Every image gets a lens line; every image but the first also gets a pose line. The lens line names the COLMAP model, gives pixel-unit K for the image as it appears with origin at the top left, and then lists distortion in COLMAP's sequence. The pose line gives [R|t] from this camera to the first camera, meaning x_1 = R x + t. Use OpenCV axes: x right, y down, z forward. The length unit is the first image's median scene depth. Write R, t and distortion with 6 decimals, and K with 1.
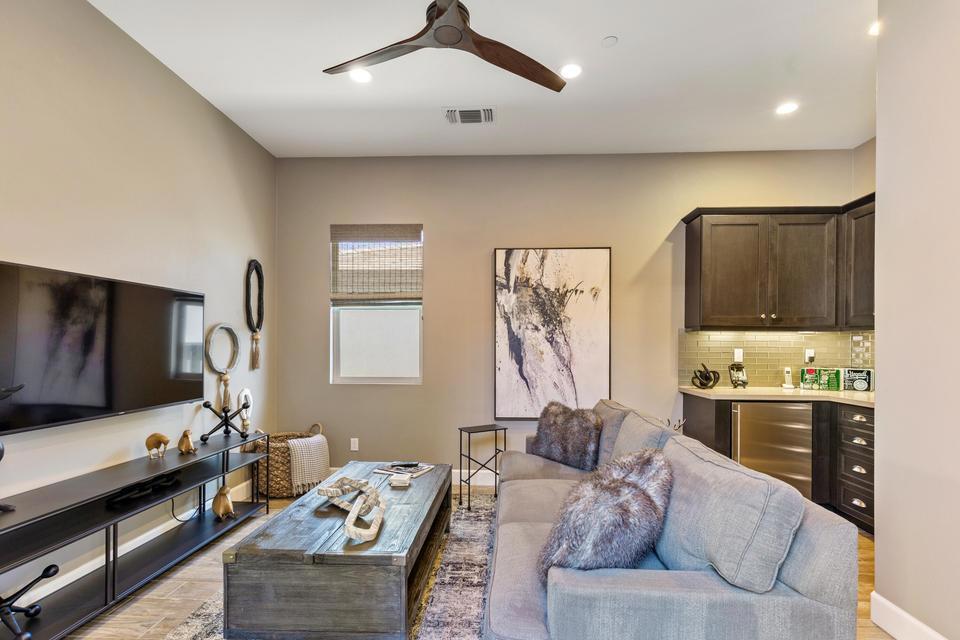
lens RADIAL K [[438.0, 0, 479.2], [0, 438.0, 346.8], [0, 0, 1]] dist [-0.000124, -0.000259]
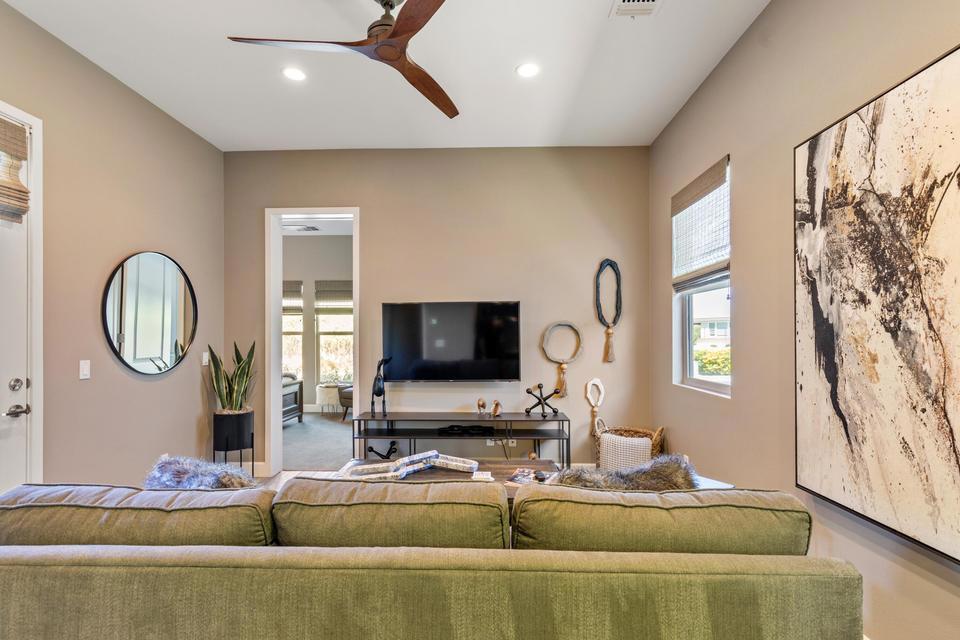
lens RADIAL K [[448.4, 0, 482.7], [0, 448.4, 335.9], [0, 0, 1]] dist [-0.001336, -0.000169]
pose [[0.045311, -0.005782, -0.998956, 0.539037], [0.002527, 0.999981, -0.005673, -0.005599], [0.998970, -0.002267, 0.045325, 0.623488]]
